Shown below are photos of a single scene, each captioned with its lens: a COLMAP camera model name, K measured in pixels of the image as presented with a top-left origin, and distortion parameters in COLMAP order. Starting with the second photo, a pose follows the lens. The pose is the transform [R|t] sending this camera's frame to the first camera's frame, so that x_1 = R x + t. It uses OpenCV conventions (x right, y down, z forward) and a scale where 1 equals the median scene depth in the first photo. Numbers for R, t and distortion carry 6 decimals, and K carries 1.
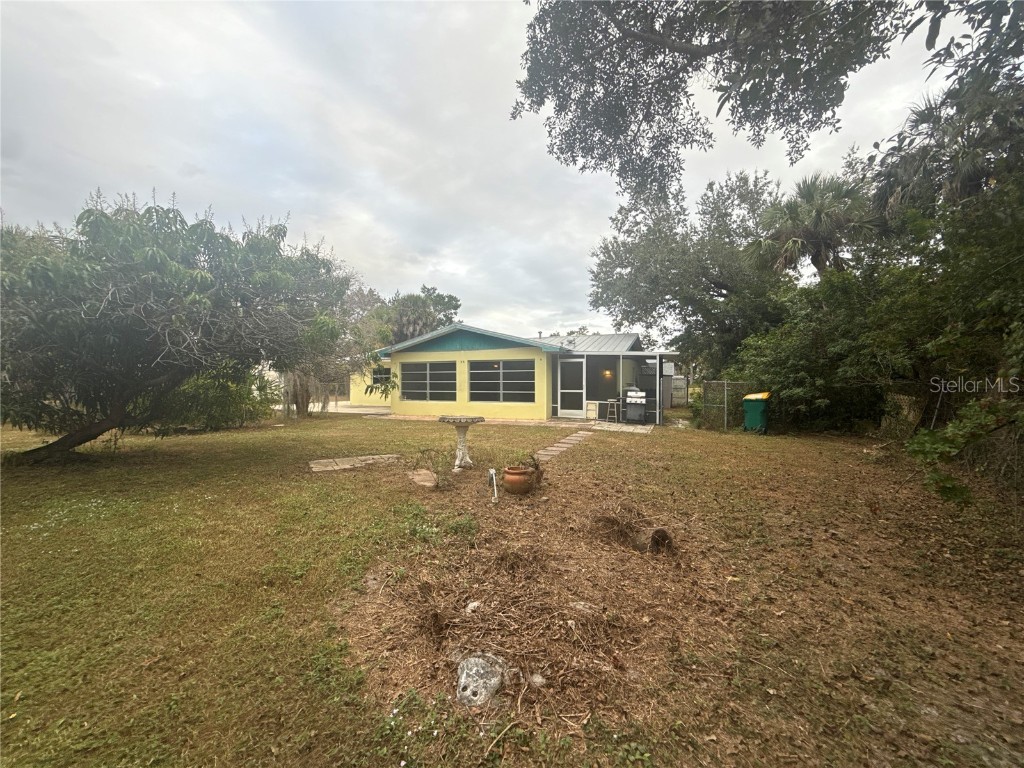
lens RADIAL K [[405.1, 0, 516.9], [0, 405.1, 392.6], [0, 0, 1]] dist [-0.000658, 0.000409]
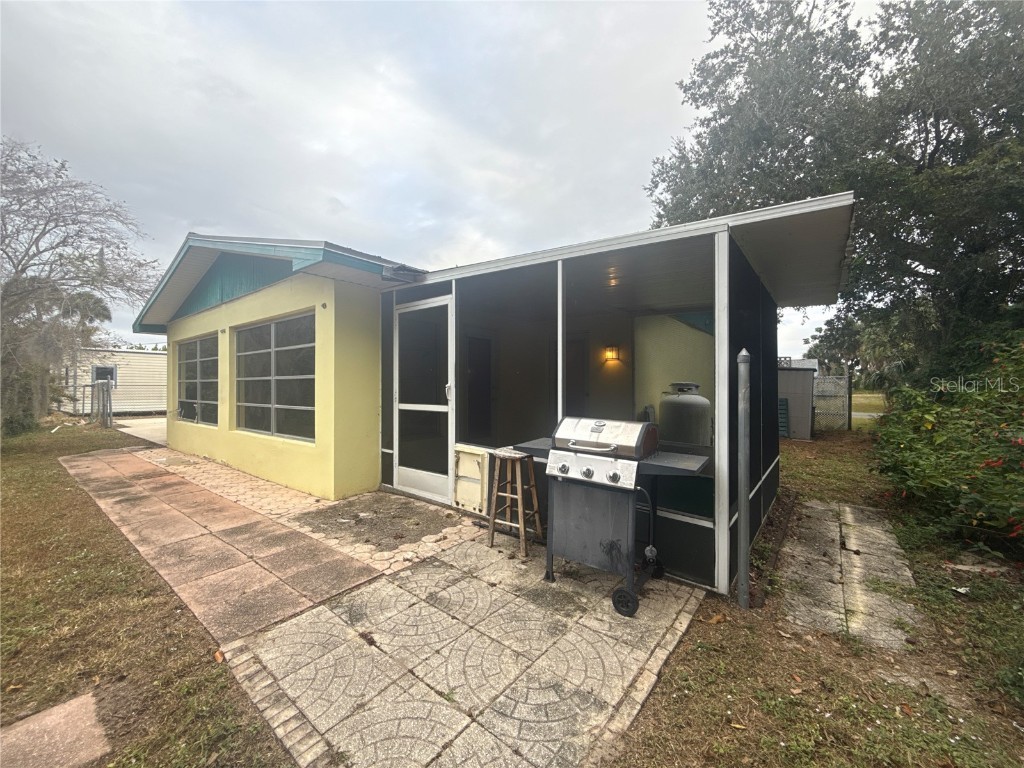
lens RADIAL K [[405.1, 0, 510.3], [0, 405.1, 376.8], [0, 0, 1]] dist [-0.000658, 0.000409]
pose [[0.961712, -0.006274, -0.273990, 0.263326], [-0.009116, 0.998452, -0.054861, -0.009721], [0.273910, 0.055258, 0.960167, 0.685727]]
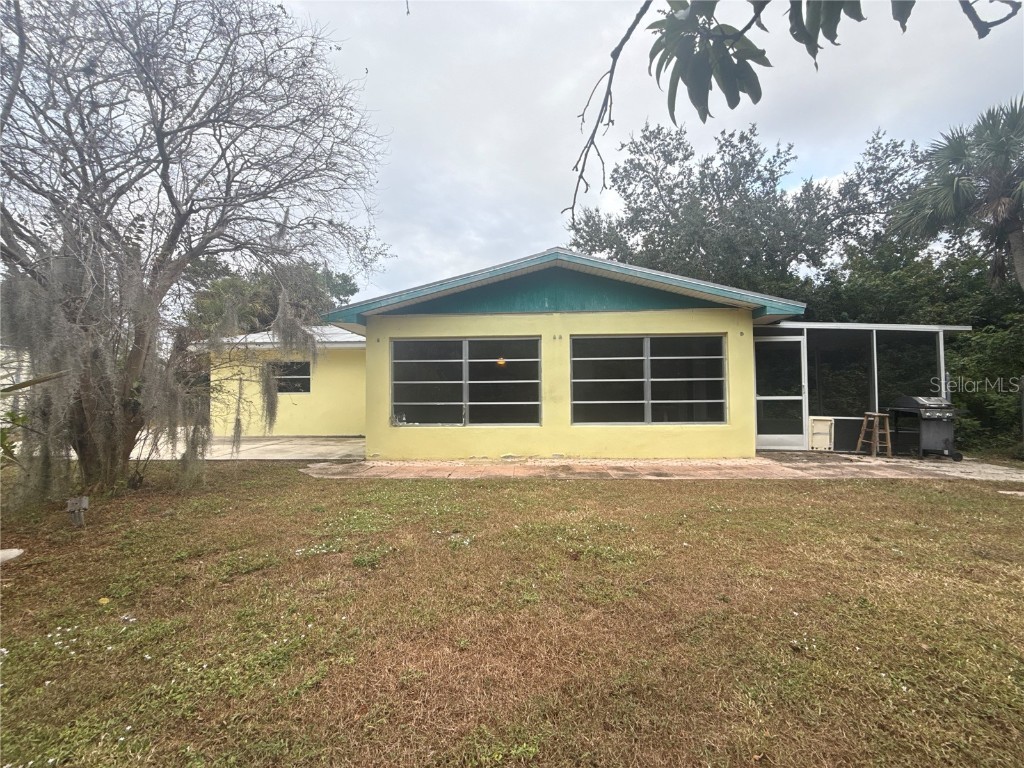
lens RADIAL K [[405.1, 0, 507.9], [0, 405.1, 382.9], [0, 0, 1]] dist [-0.000658, 0.000409]
pose [[0.940233, 0.003565, 0.340514, -0.344340], [0.017176, 0.998176, -0.057880, 0.000951], [-0.340099, 0.060269, 0.938456, 0.593450]]
